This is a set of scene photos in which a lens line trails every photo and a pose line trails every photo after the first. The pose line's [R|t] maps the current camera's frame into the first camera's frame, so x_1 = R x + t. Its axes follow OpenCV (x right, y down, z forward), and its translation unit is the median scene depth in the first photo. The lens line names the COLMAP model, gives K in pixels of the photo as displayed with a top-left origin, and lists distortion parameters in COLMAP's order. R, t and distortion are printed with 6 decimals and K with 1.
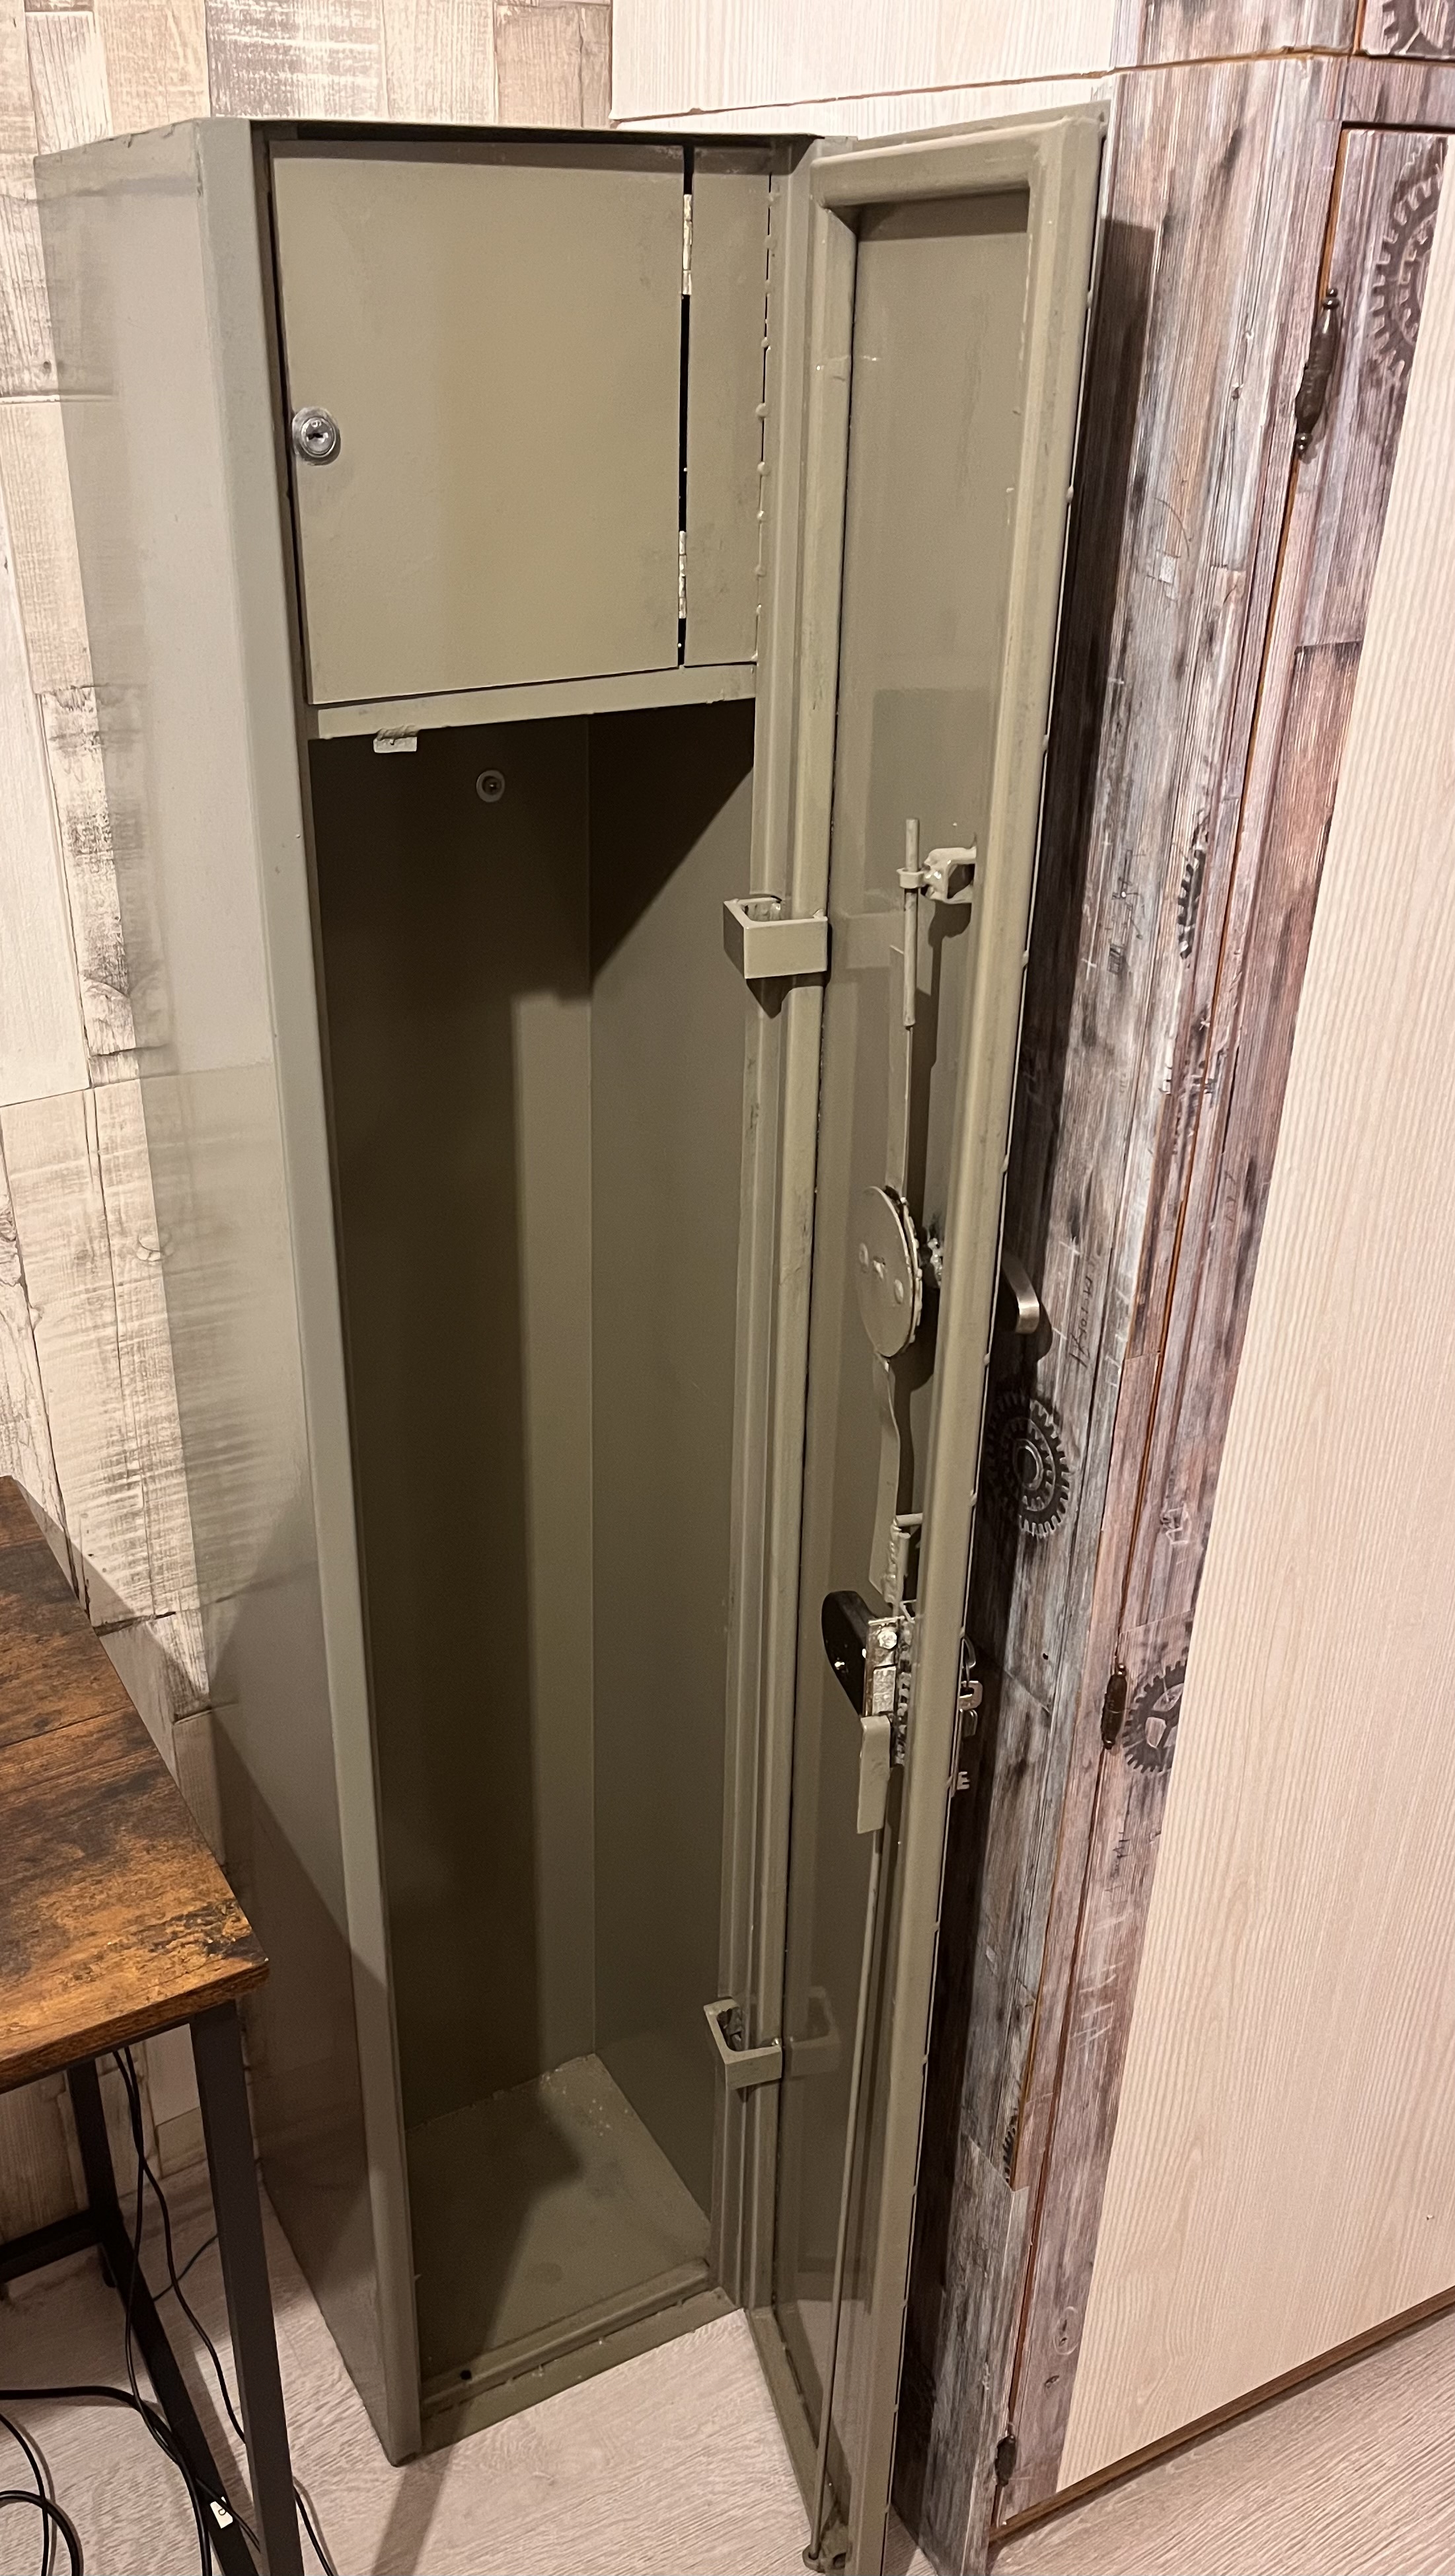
lens RADIAL K [[2049.6, 0, 727.5], [0, 2049.6, 1288.0], [0, 0, 1]] dist [0.119200, -0.059255]
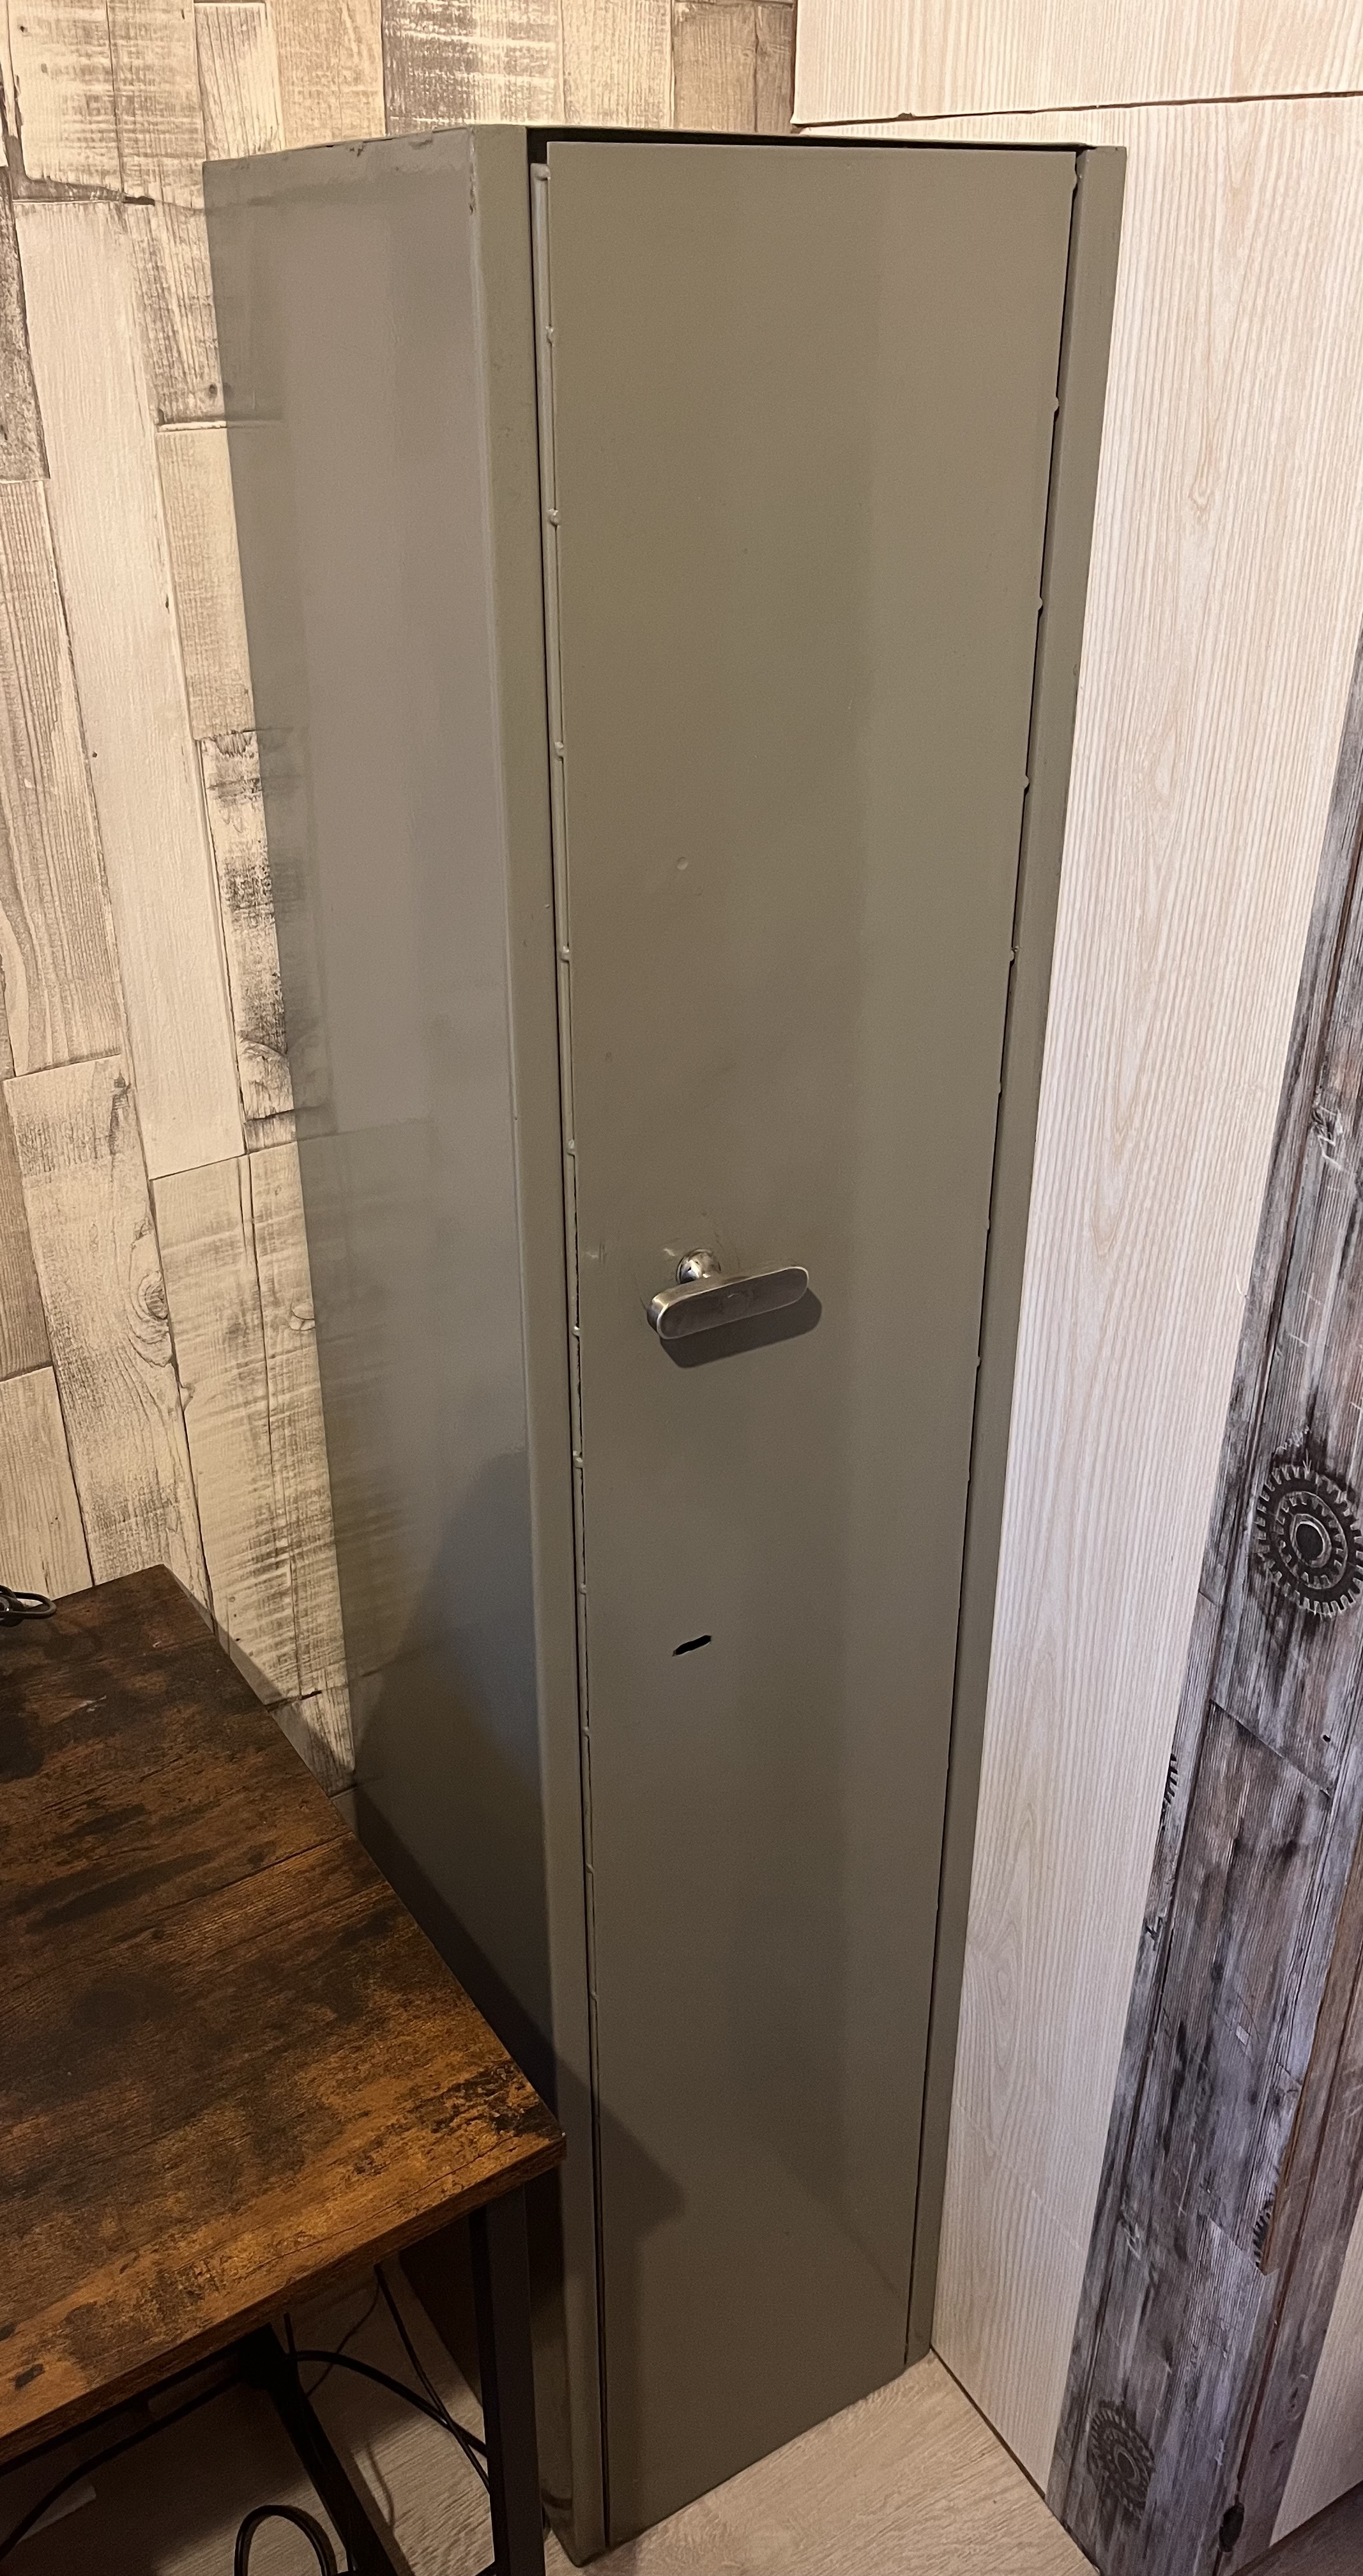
lens RADIAL K [[1971.3, 0, 803.5], [0, 1971.3, 1258.6], [0, 0, 1]] dist [0.114618, -0.048350]
pose [[0.996570, -0.031819, 0.076394, -0.133608], [0.031290, 0.999477, 0.008111, -0.051538], [-0.076612, -0.005693, 0.997045, 0.087430]]
